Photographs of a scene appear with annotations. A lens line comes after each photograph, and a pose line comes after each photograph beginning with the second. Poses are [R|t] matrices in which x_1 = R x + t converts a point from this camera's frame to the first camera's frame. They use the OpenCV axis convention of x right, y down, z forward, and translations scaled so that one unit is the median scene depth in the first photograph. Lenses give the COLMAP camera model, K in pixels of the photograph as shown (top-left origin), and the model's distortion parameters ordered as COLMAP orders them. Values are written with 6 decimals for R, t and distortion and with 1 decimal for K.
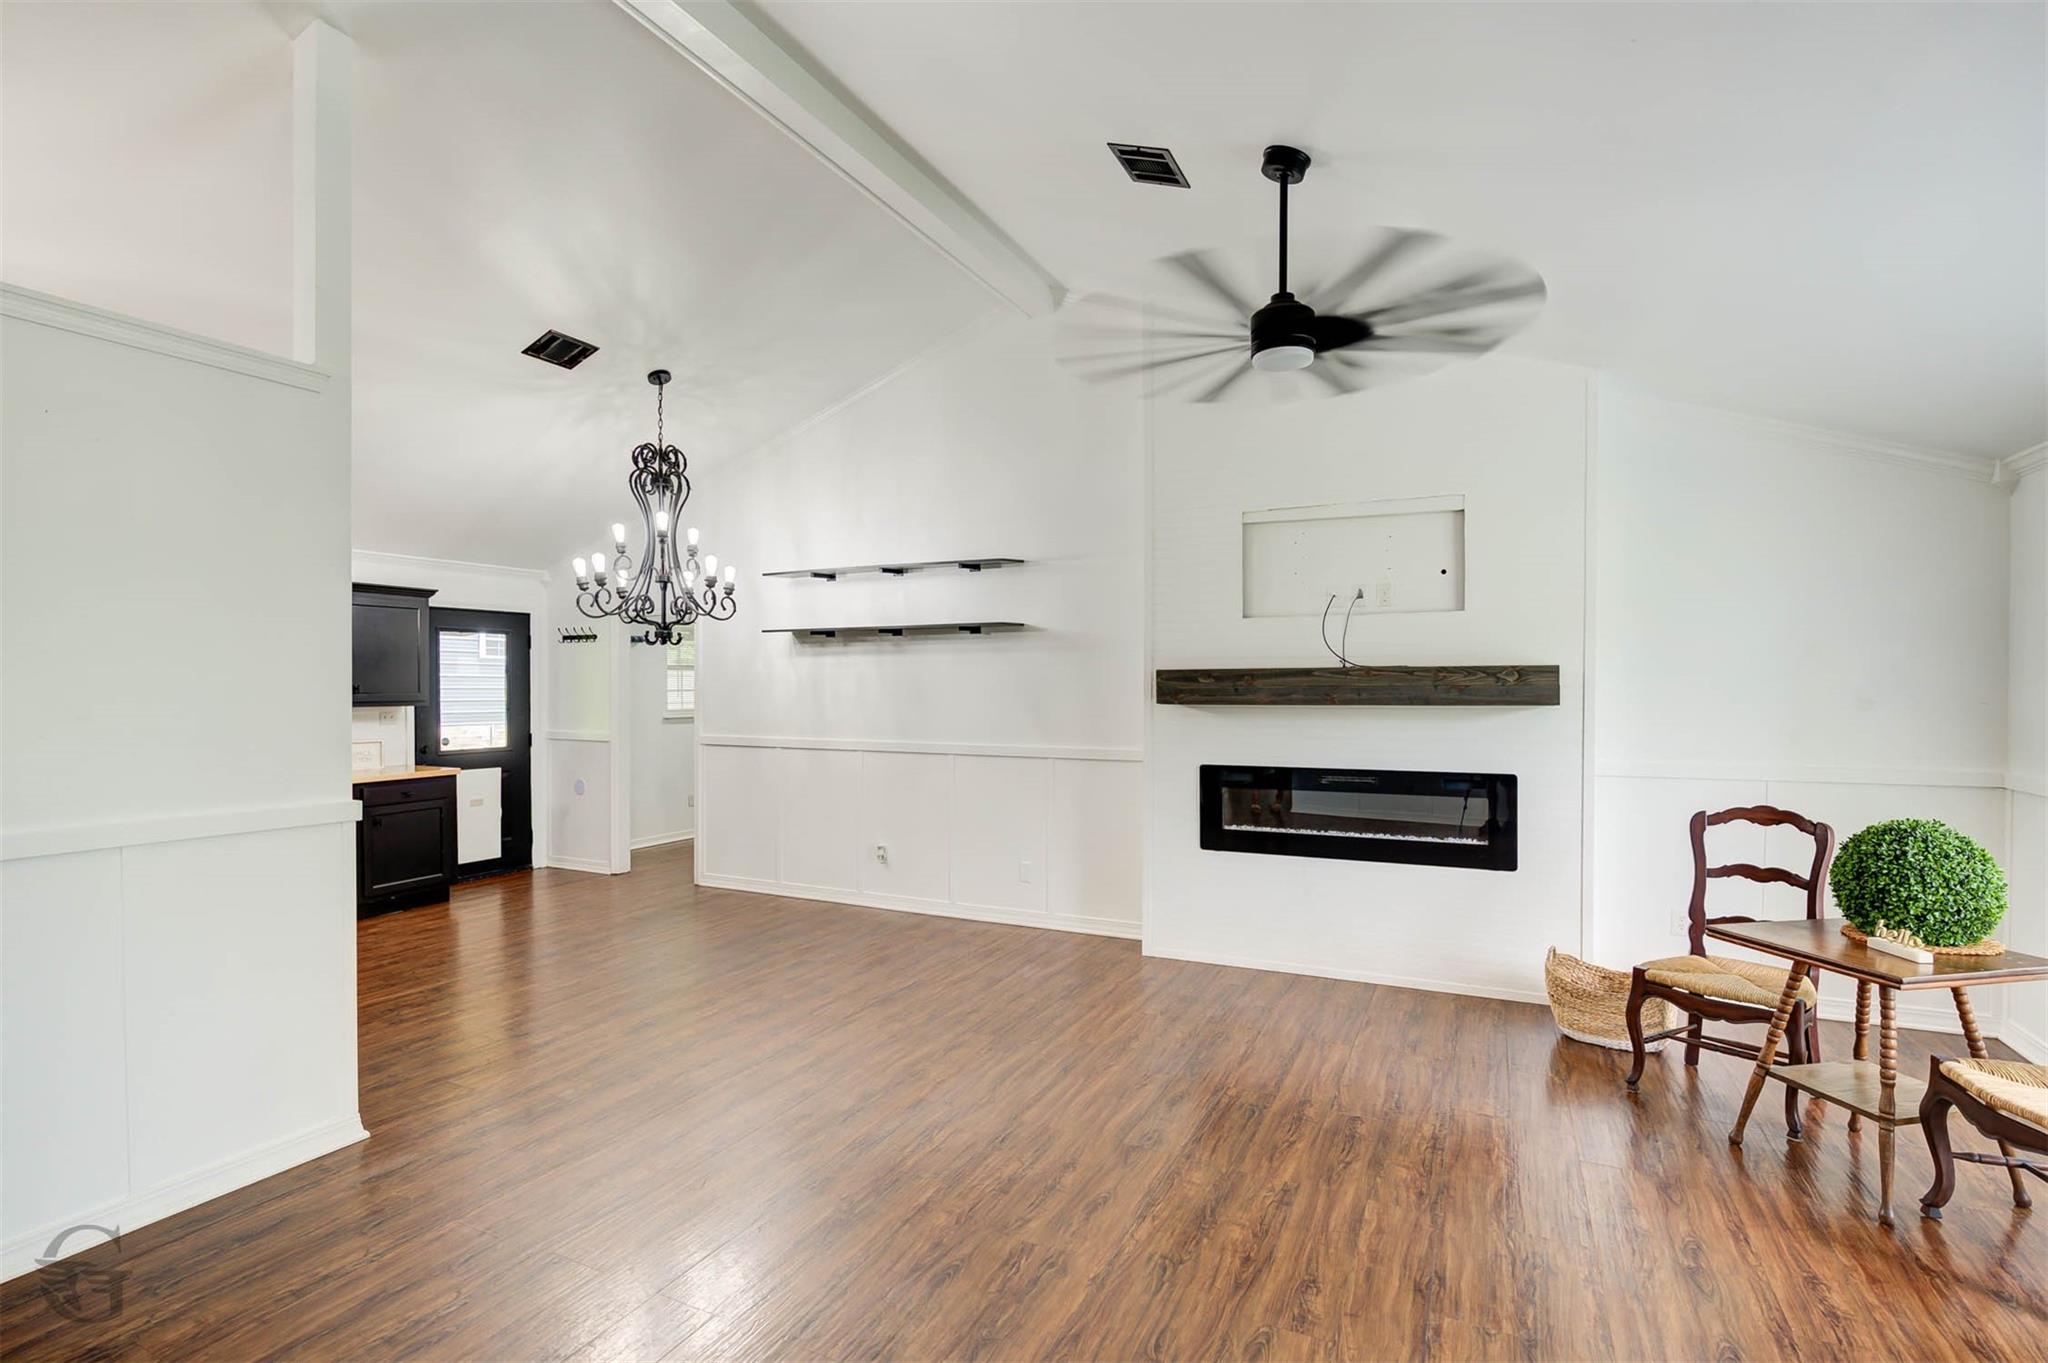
lens RADIAL K [[952.8, 0, 1023.7], [0, 952.8, 688.5], [0, 0, 1]] dist [-0.001509, -0.000386]
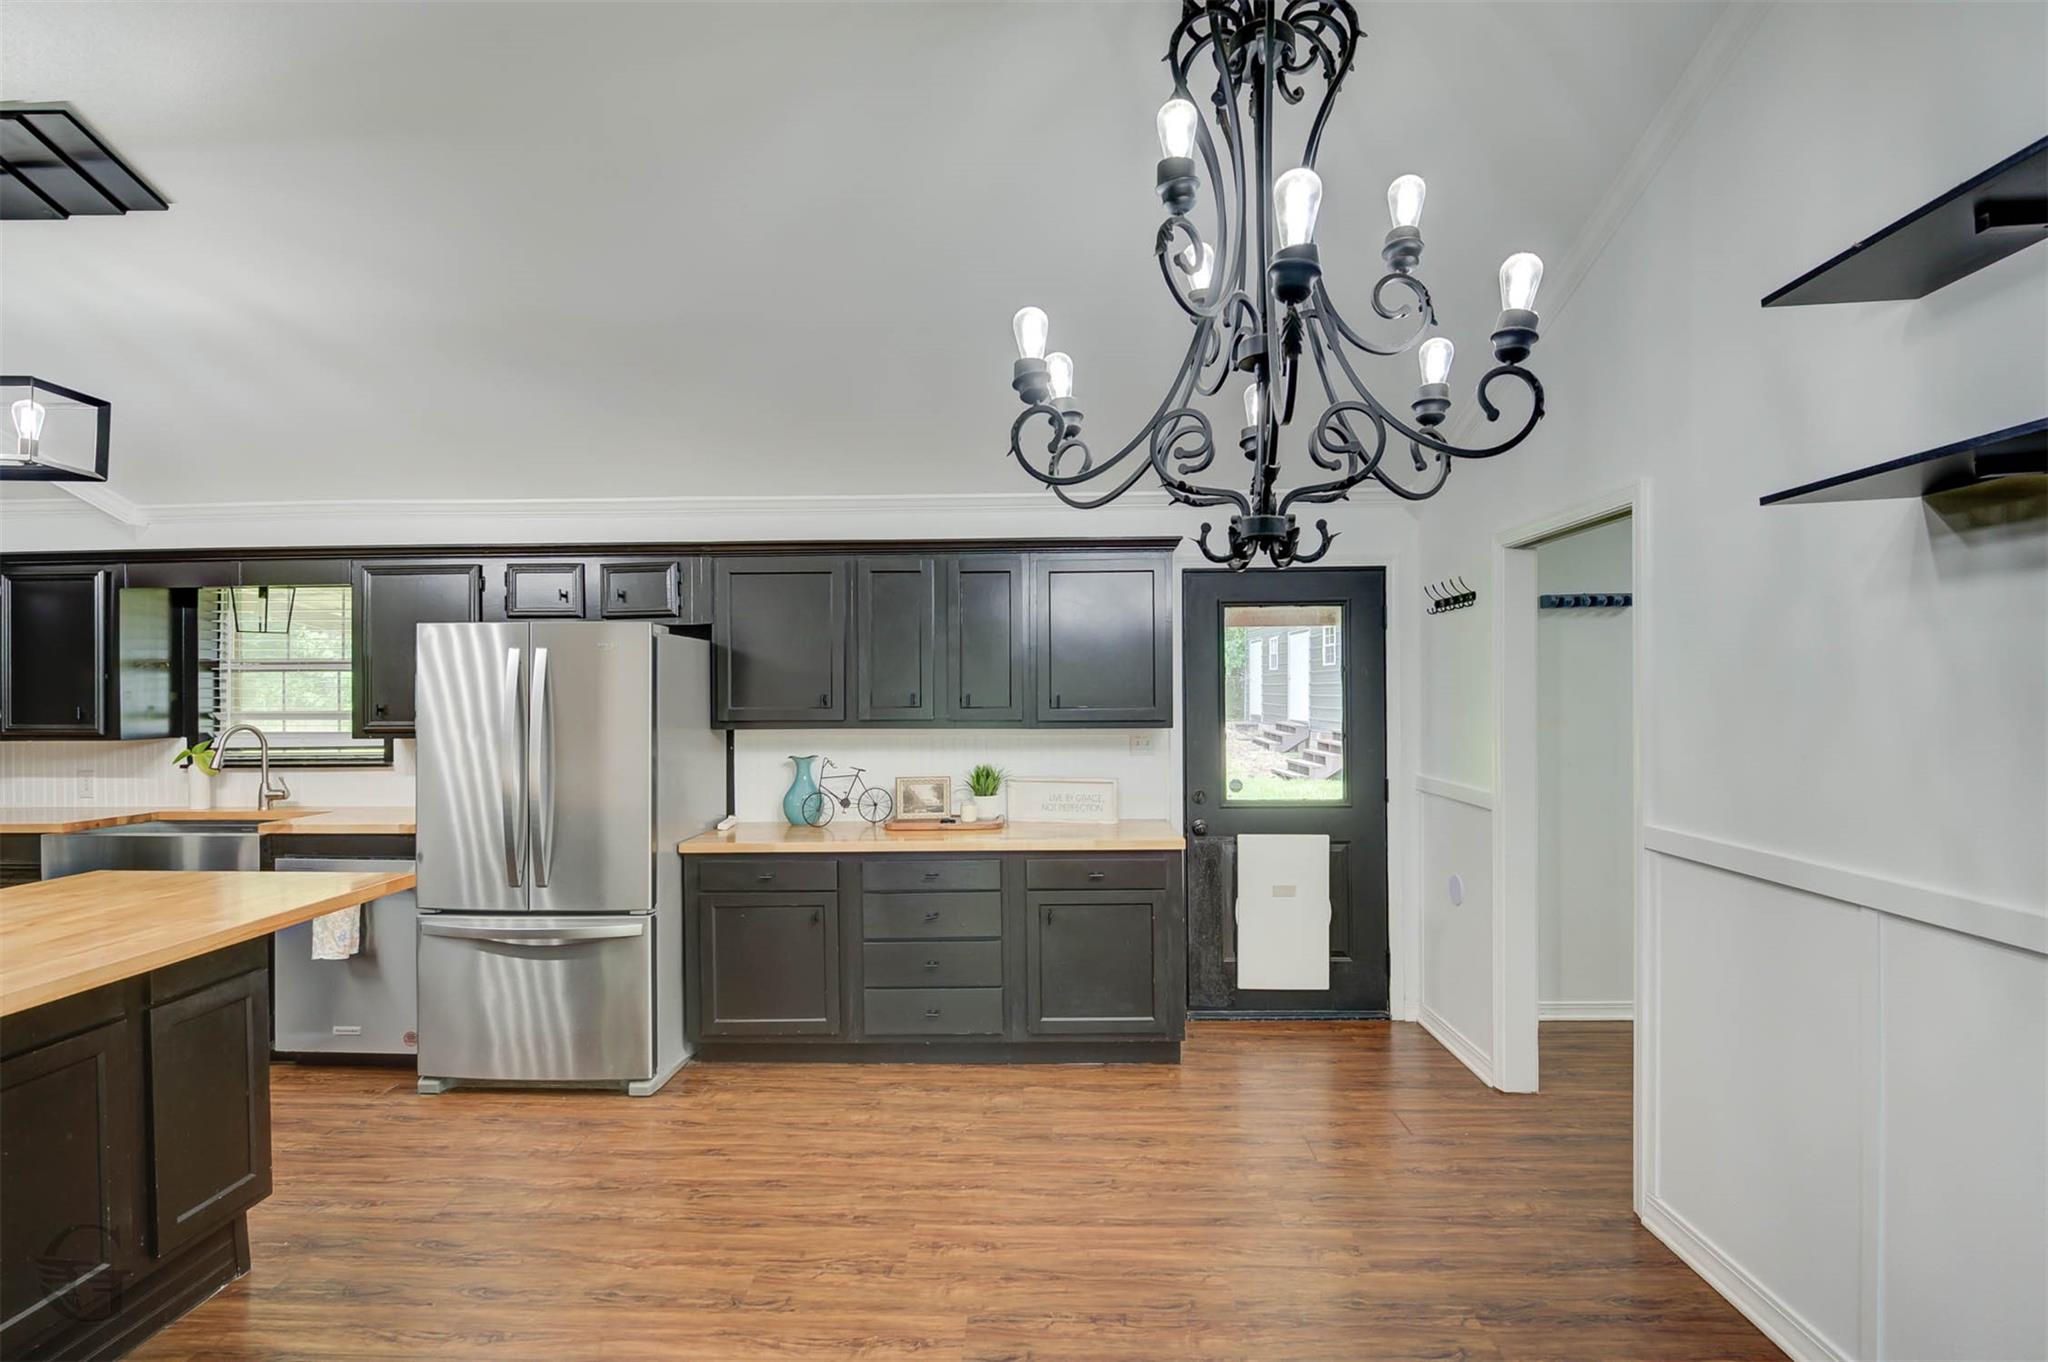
lens RADIAL K [[952.8, 0, 1025.7], [0, 952.8, 702.7], [0, 0, 1]] dist [-0.001509, -0.000386]
pose [[0.408896, 0.008300, -0.912543, -0.095060], [0.000323, 0.999957, 0.009240, -0.003729], [0.912581, -0.004073, 0.408876, 0.598278]]
